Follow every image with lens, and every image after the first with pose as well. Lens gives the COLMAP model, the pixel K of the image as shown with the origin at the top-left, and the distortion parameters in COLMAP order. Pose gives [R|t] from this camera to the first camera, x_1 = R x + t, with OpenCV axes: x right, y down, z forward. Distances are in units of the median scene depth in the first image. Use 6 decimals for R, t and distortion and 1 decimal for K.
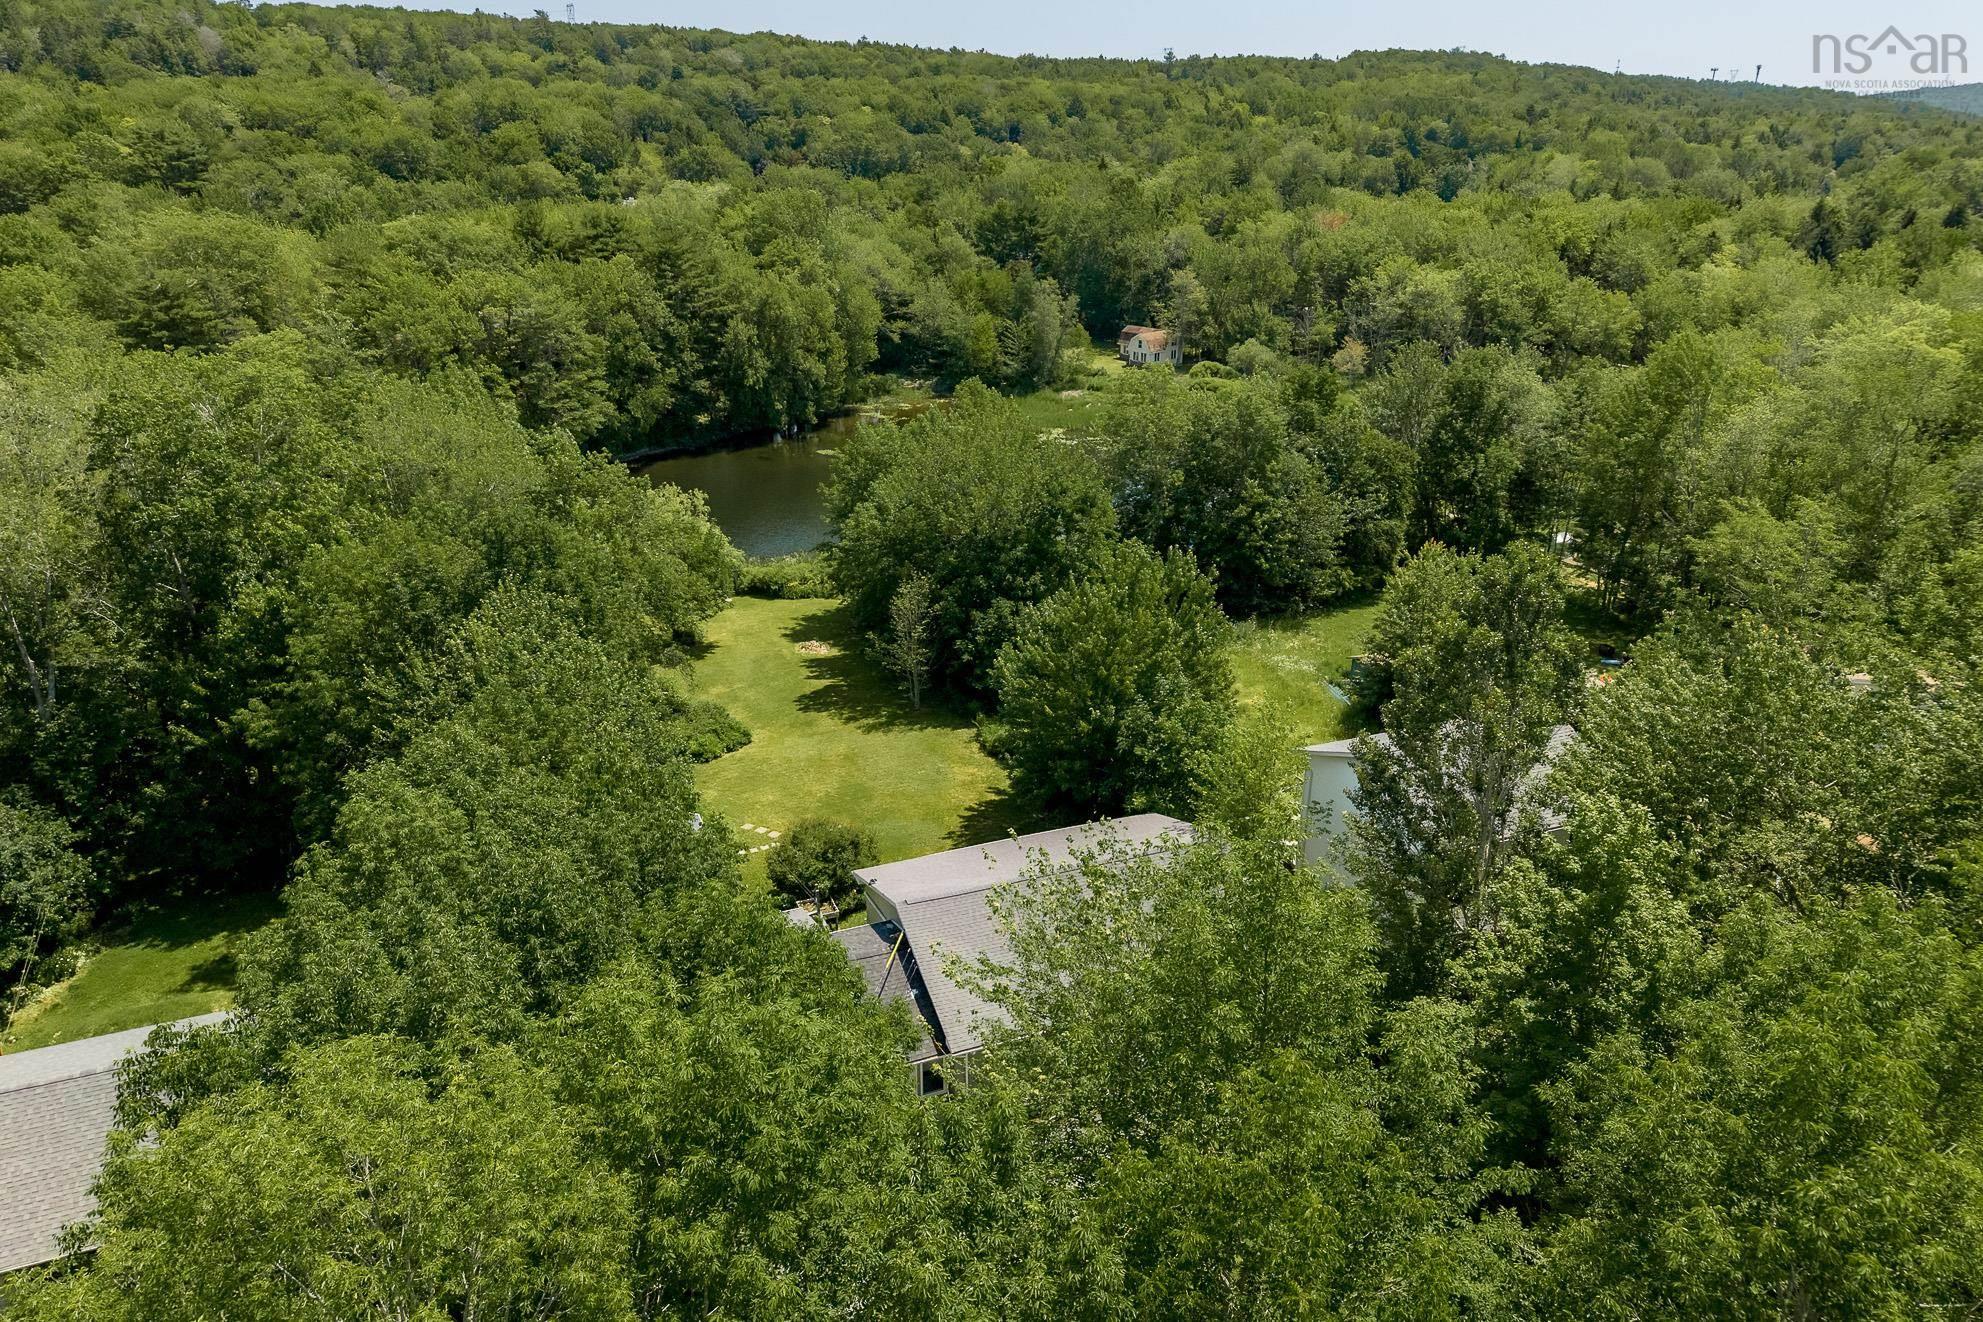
lens RADIAL K [[1301.3, 0, 991.5], [0, 1301.3, 661.0], [0, 0, 1]] dist [0.030950, -0.008255]
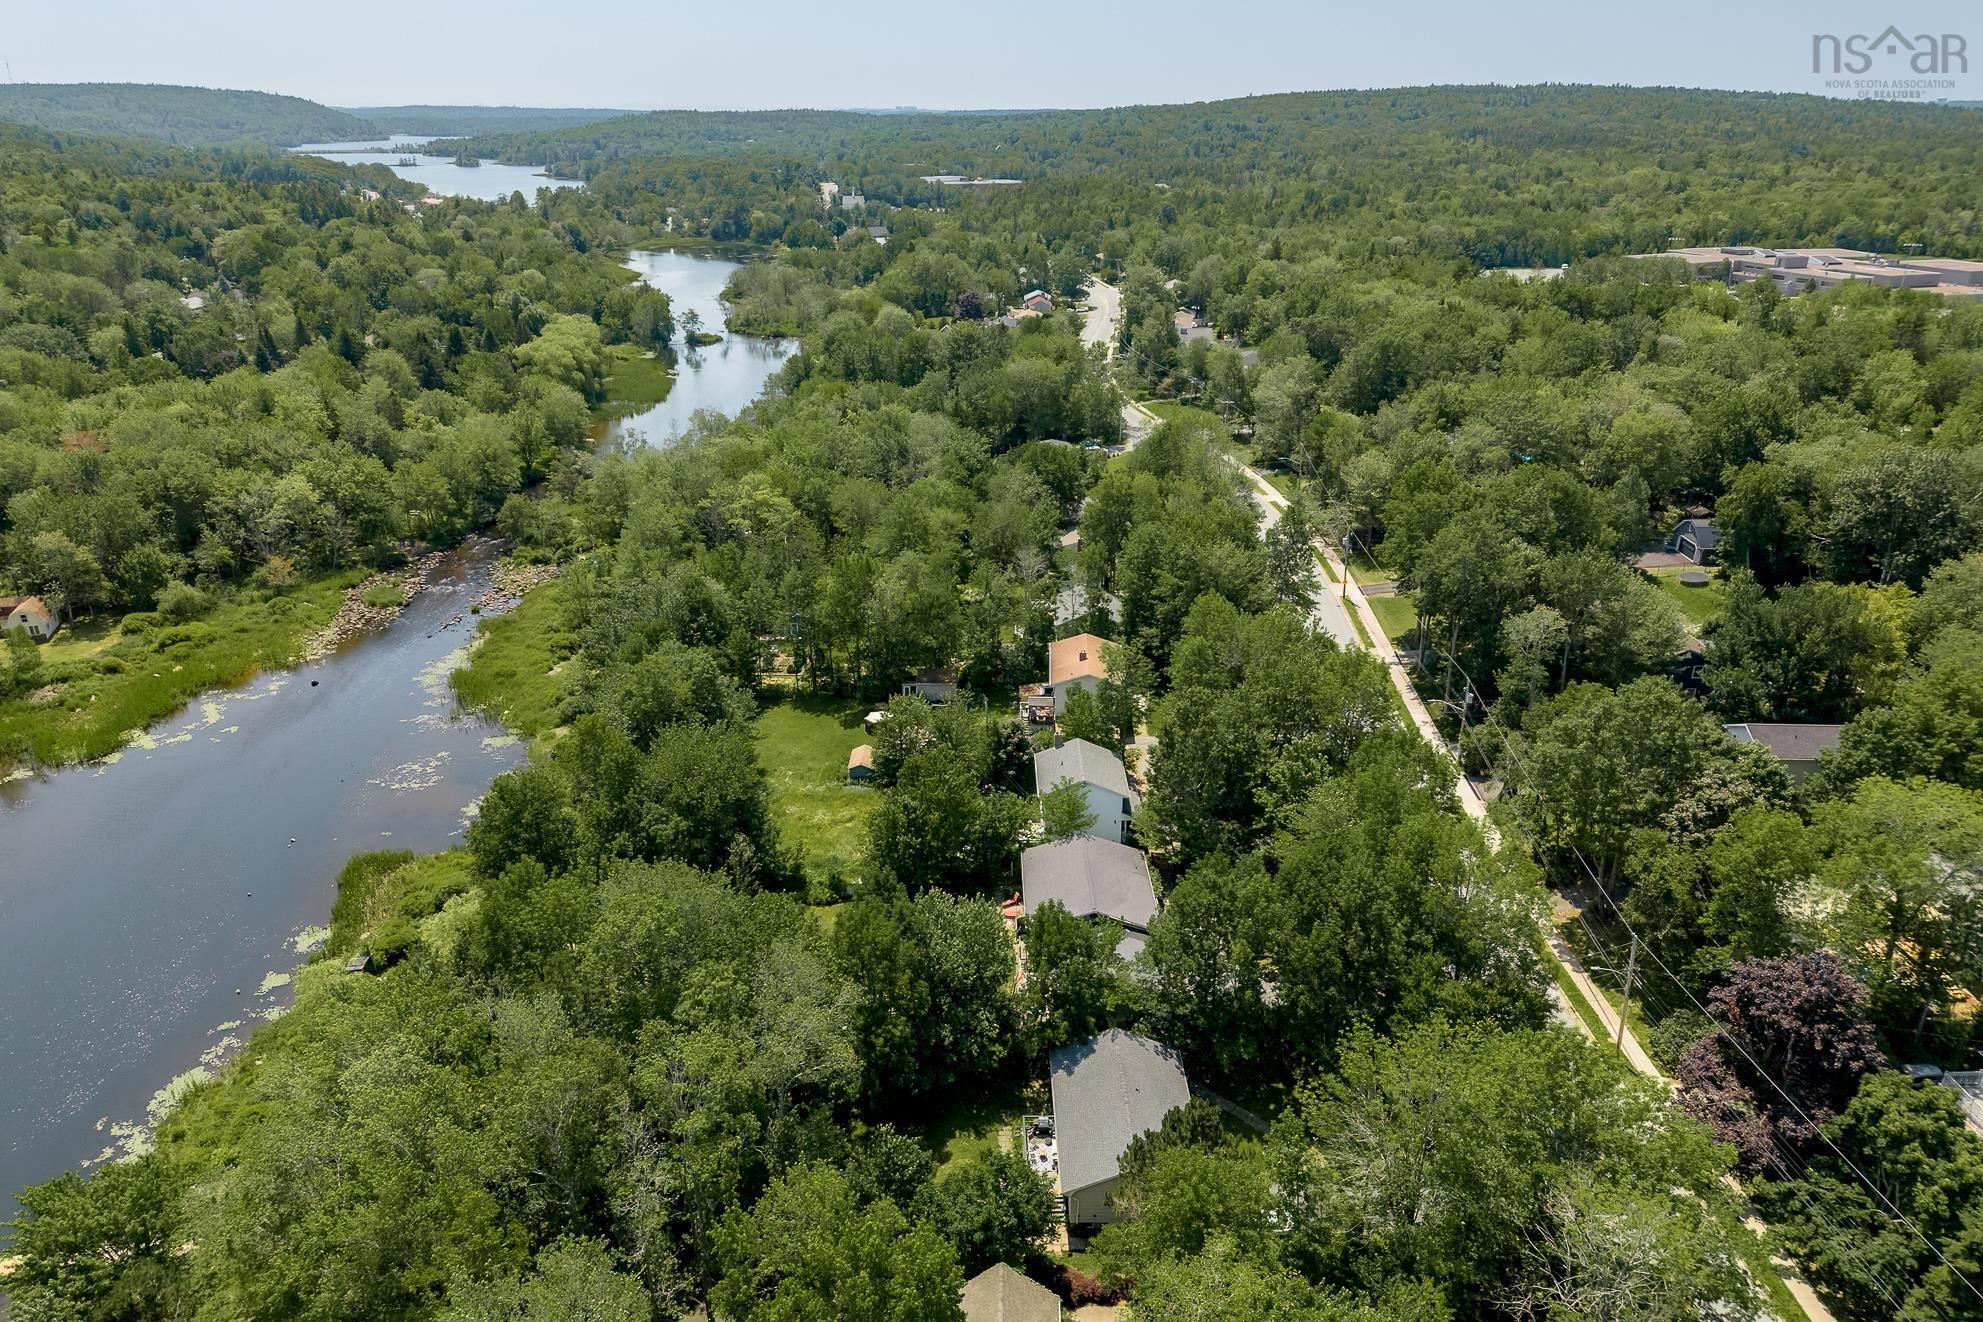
lens RADIAL K [[1302.3, 0, 991.5], [0, 1302.3, 661.0], [0, 0, 1]] dist [0.052129, -0.034325]
pose [[0.351605, -0.357074, 0.865374, -0.477891], [0.345247, 0.908698, 0.234675, -0.204670], [-0.870160, 0.216255, 0.442782, -0.005893]]
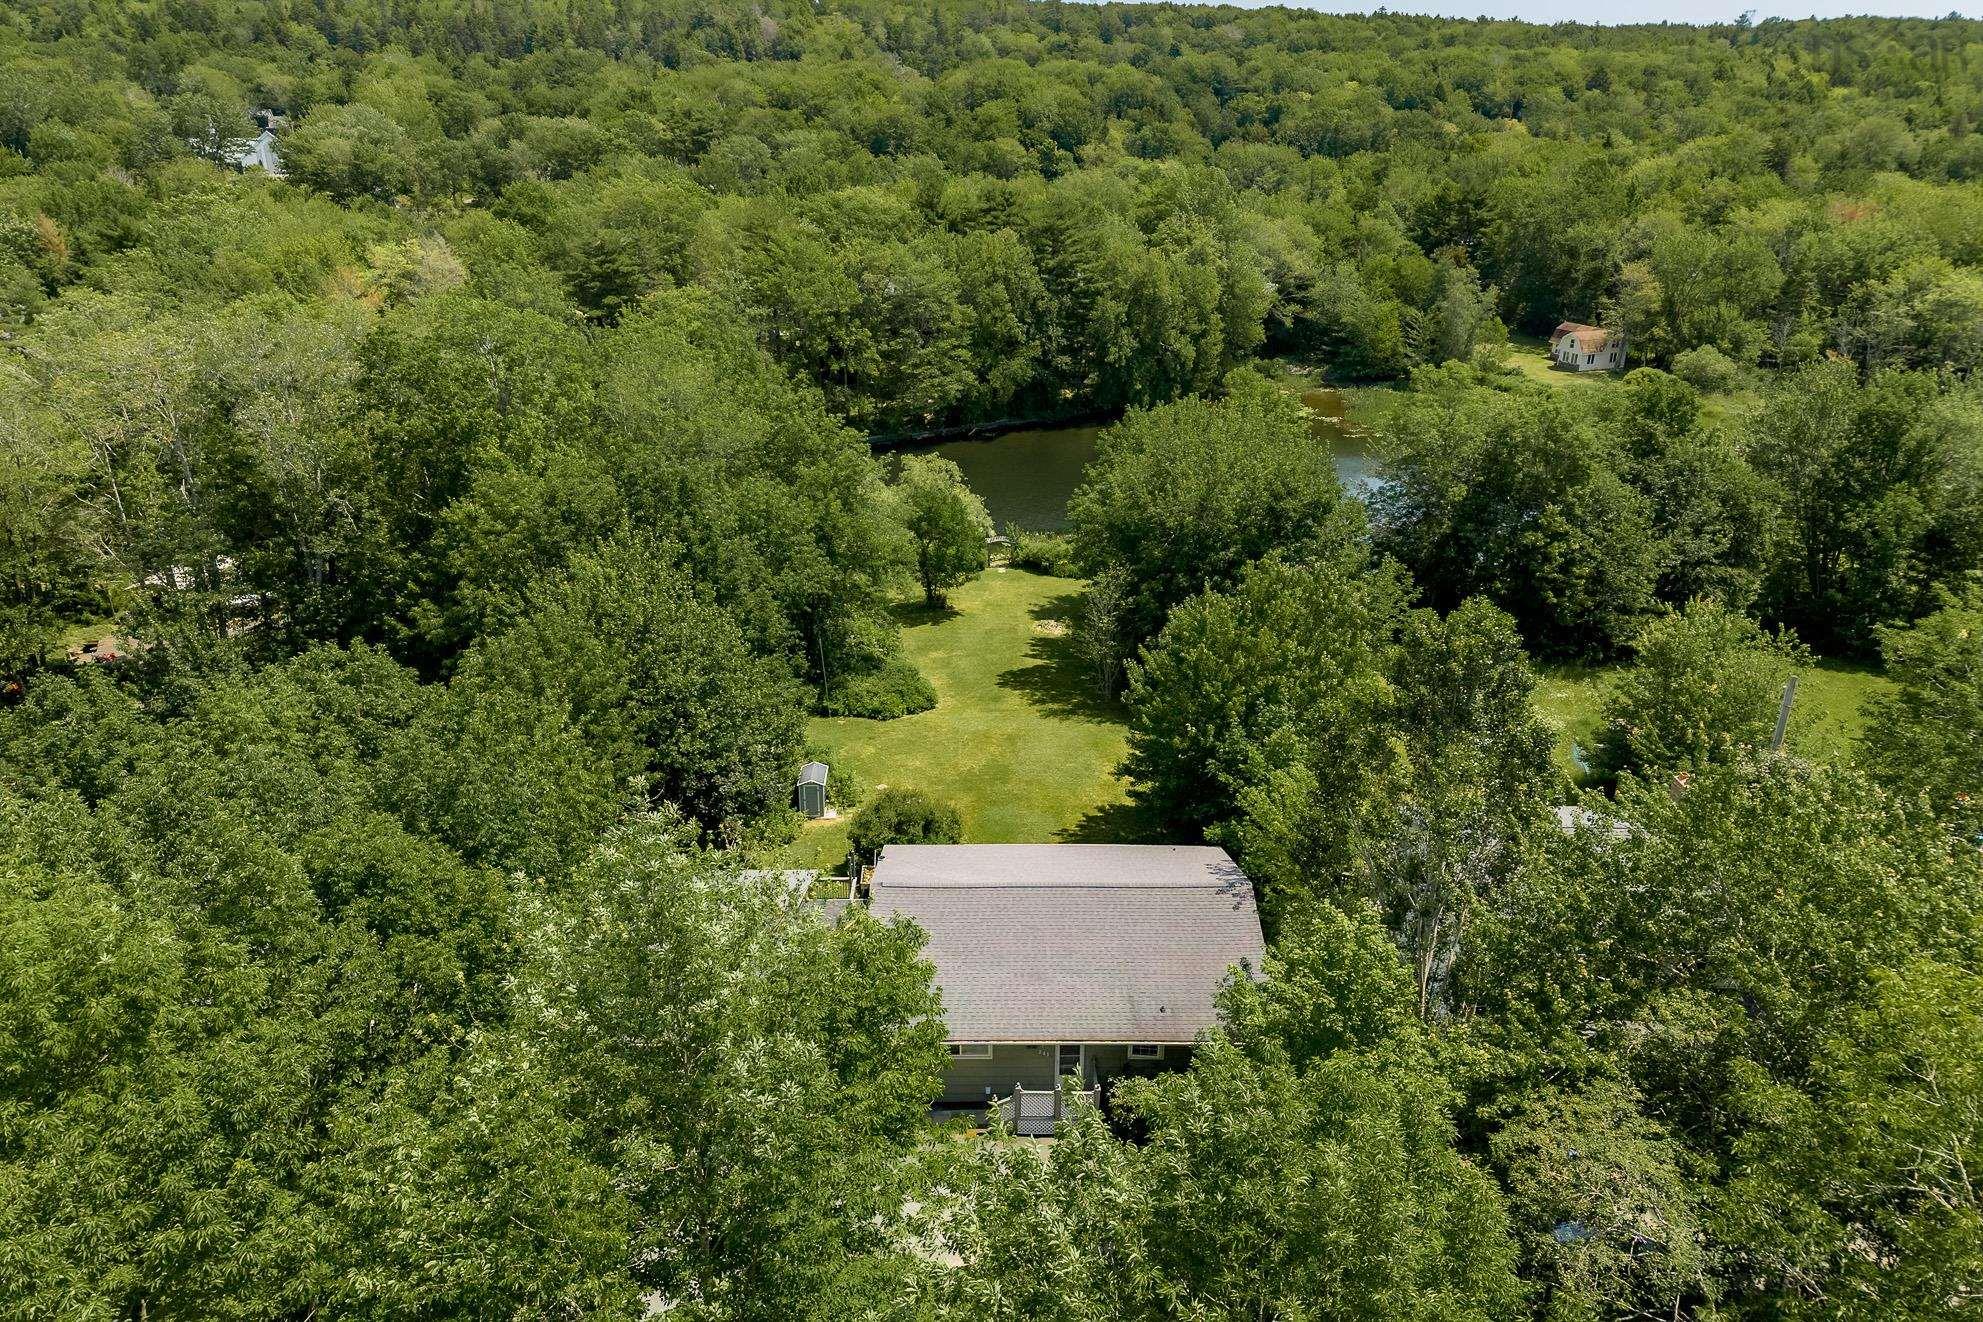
lens RADIAL K [[1302.3, 0, 991.5], [0, 1302.3, 661.0], [0, 0, 1]] dist [0.052129, -0.034325]
pose [[0.933348, 0.141788, -0.329785, 0.073619], [-0.137585, 0.989829, 0.036179, -0.006809], [0.331561, 0.011606, 0.943362, 0.020679]]
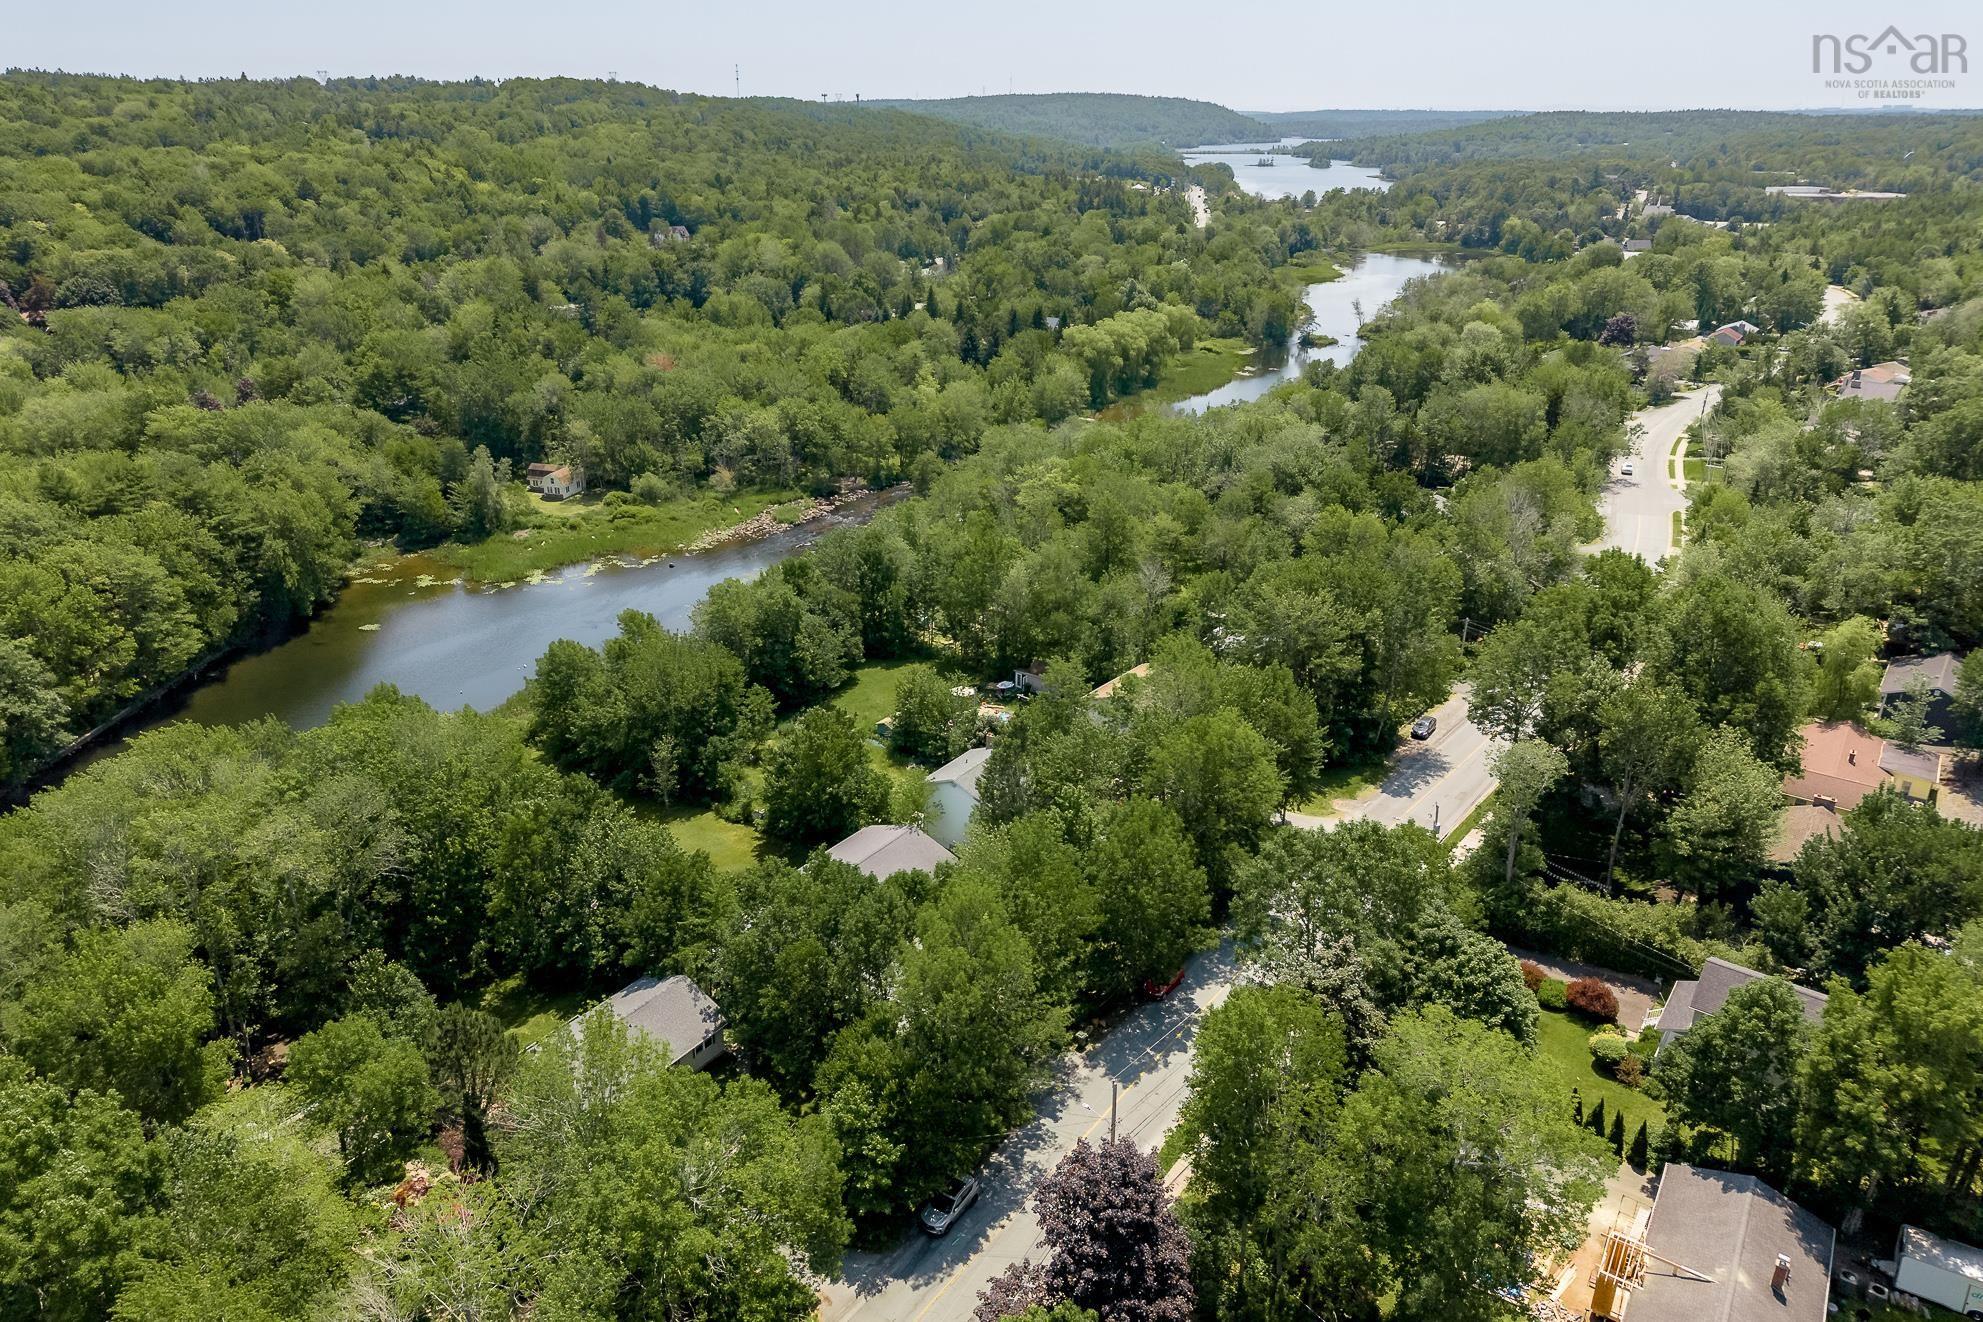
lens RADIAL K [[1301.3, 0, 991.5], [0, 1301.3, 661.0], [0, 0, 1]] dist [0.030950, -0.008255]
pose [[0.828827, -0.208665, 0.519139, -0.240333], [0.198925, 0.977128, 0.075160, -0.085234], [-0.522949, 0.040976, 0.851379, -0.318085]]
